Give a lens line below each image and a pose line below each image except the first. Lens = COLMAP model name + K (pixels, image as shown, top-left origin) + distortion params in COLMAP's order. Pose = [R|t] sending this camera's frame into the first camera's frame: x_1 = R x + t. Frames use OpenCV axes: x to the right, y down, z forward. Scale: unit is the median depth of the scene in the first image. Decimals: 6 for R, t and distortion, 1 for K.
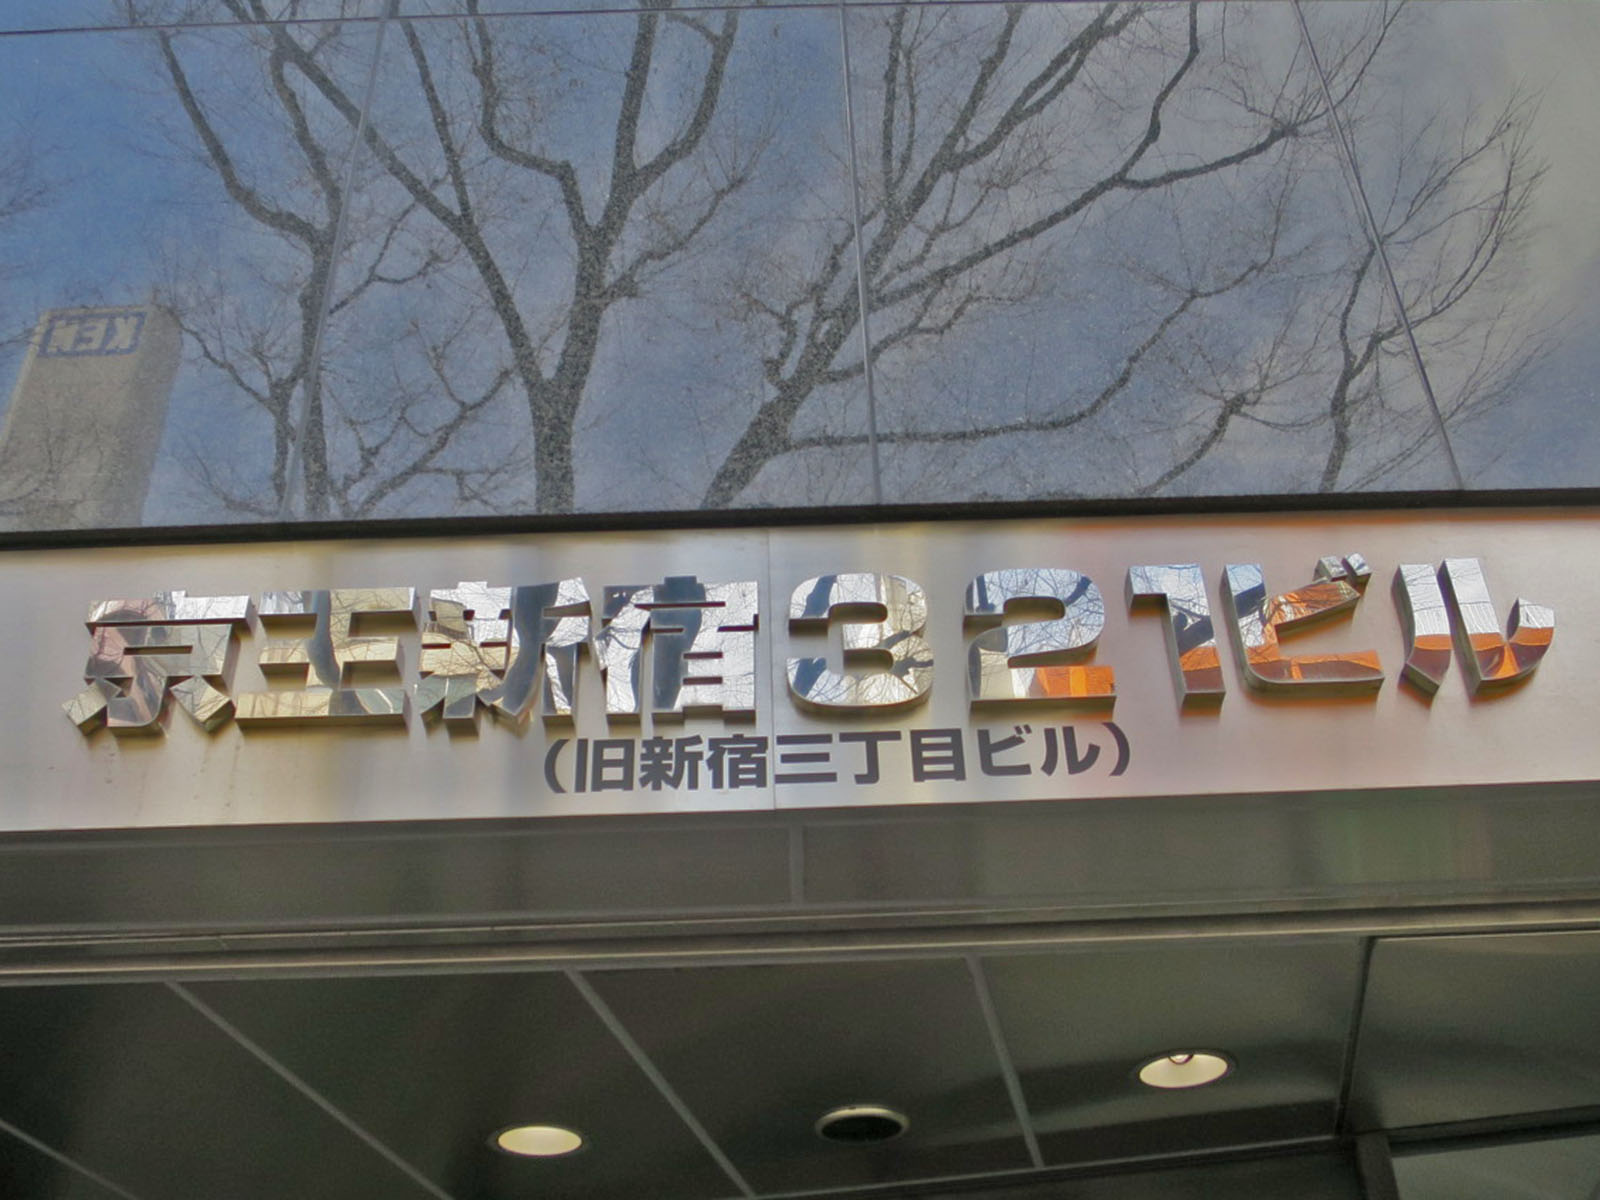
lens RADIAL K [[1634.8, 0, 800.4], [0, 1634.8, 597.7], [0, 0, 1]] dist [-0.074677, 0.000000]
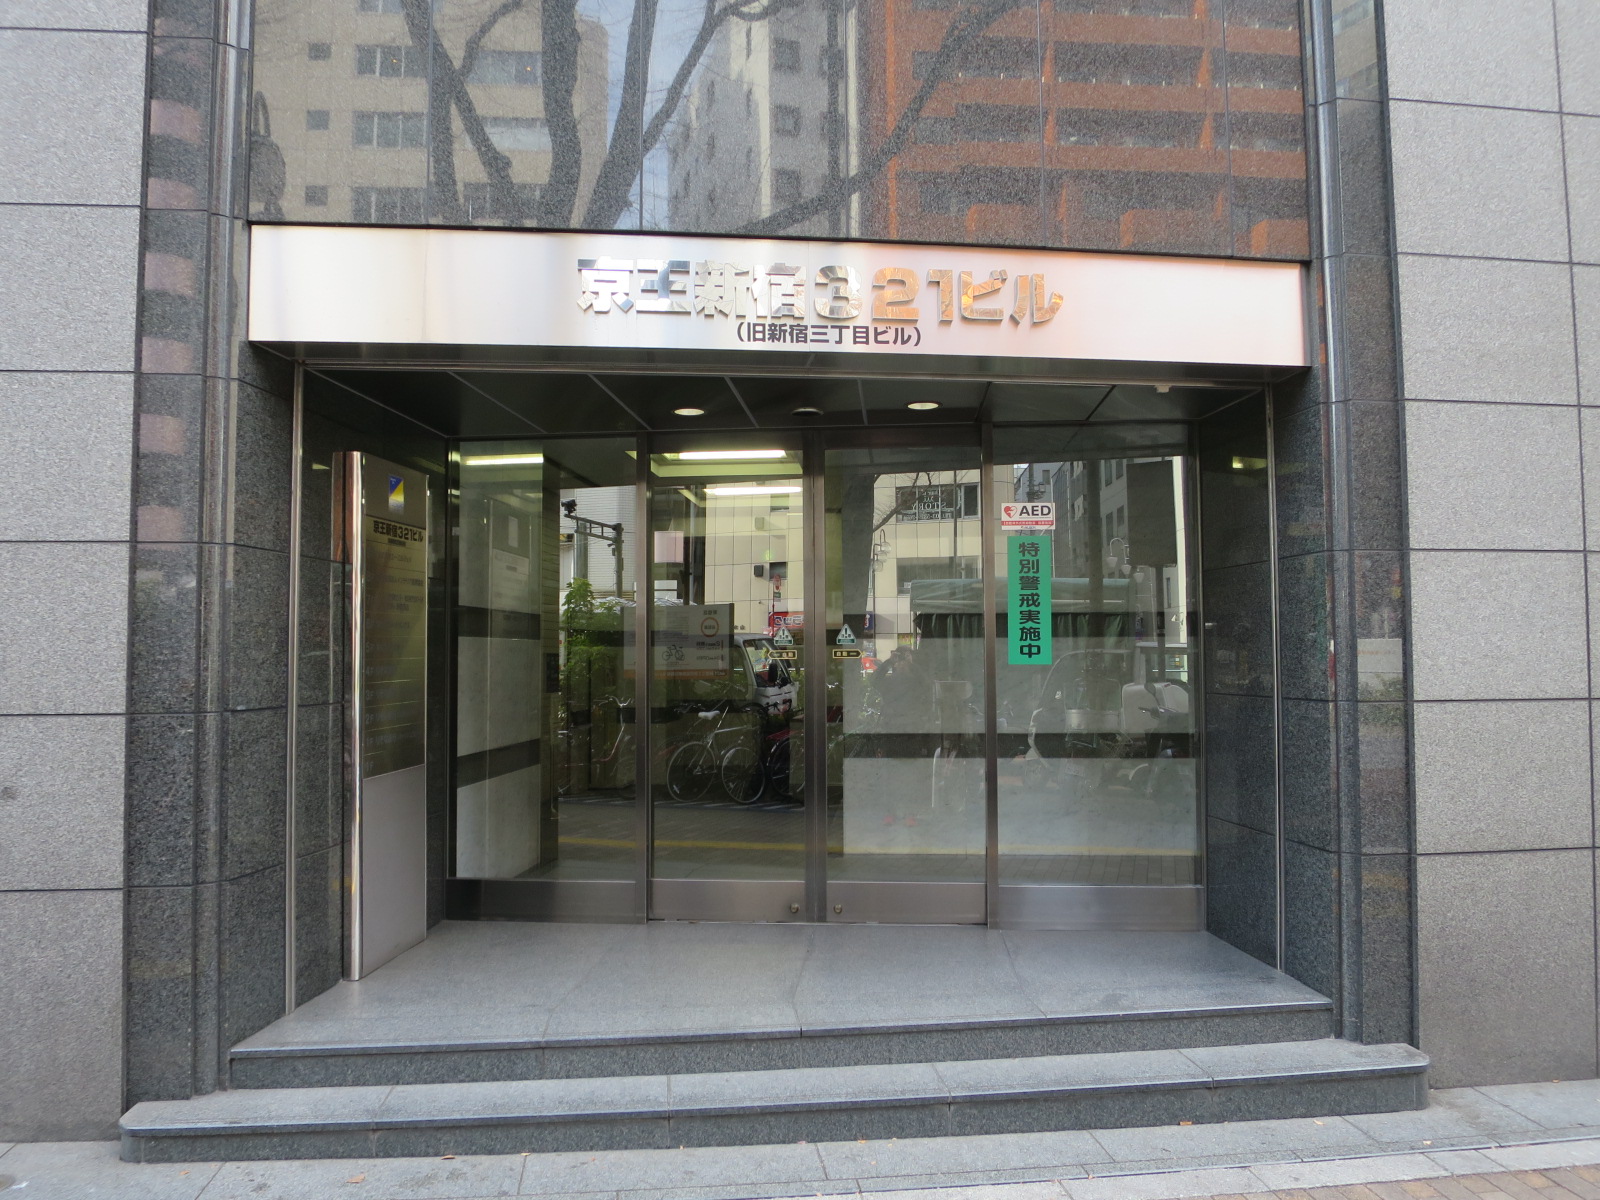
lens RADIAL K [[1155.7, 0, 795.8], [0, 1155.7, 597.3], [0, 0, 1]] dist [-0.003880, -0.000495]
pose [[0.991186, 0.029381, 0.129180, -0.315814], [-0.097518, 0.821828, 0.561328, -0.731324], [-0.089672, -0.568977, 0.817450, -1.111522]]
